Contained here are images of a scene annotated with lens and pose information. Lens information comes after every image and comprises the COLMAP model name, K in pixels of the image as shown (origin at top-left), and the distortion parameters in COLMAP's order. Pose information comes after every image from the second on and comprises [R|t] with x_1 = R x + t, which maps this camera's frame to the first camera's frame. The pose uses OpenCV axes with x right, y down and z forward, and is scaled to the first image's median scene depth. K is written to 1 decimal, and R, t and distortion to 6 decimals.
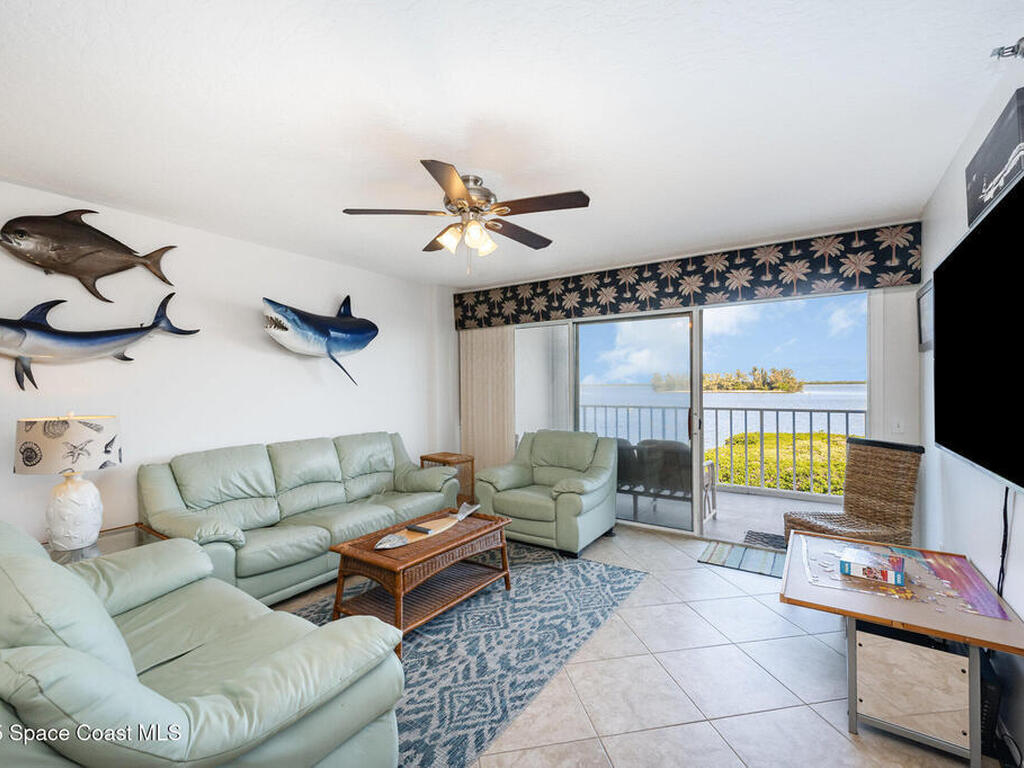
lens RADIAL K [[461.5, 0, 510.1], [0, 461.5, 387.2], [0, 0, 1]] dist [0.000715, -0.000043]
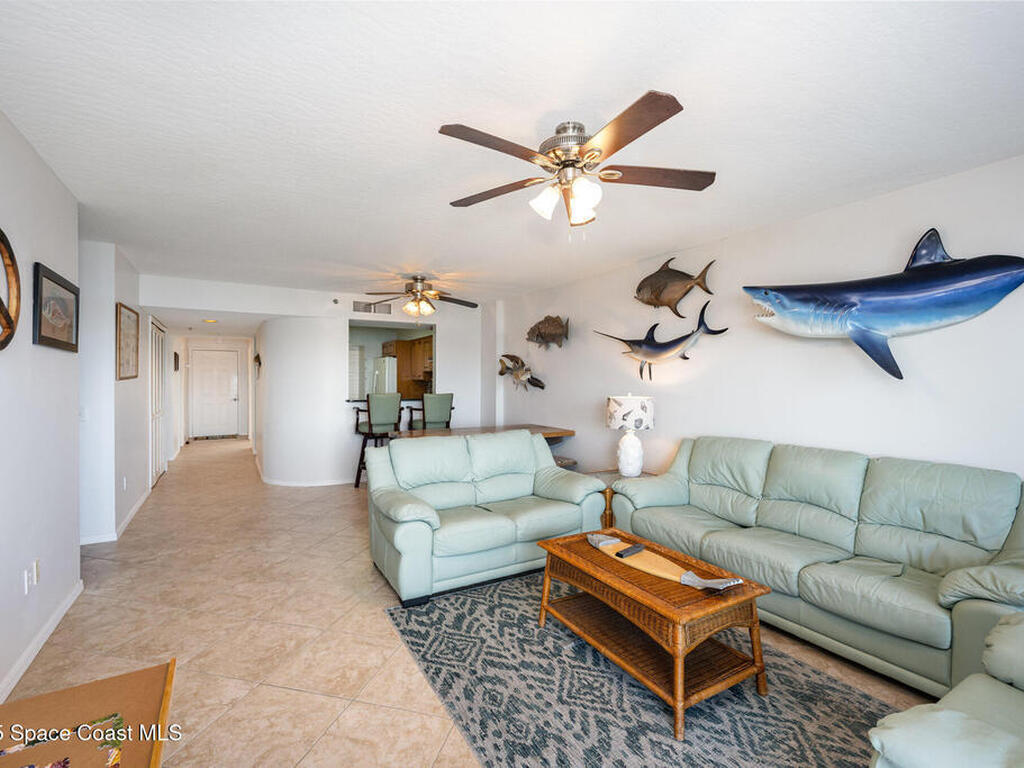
lens RADIAL K [[474.5, 0, 507.6], [0, 474.5, 382.8], [0, 0, 1]] dist [0.003493, 0.000190]
pose [[-0.428887, 0.008579, -0.903317, 0.744509], [-0.007244, 0.999890, 0.012936, -0.004580], [0.903329, 0.012092, -0.428778, 1.289871]]
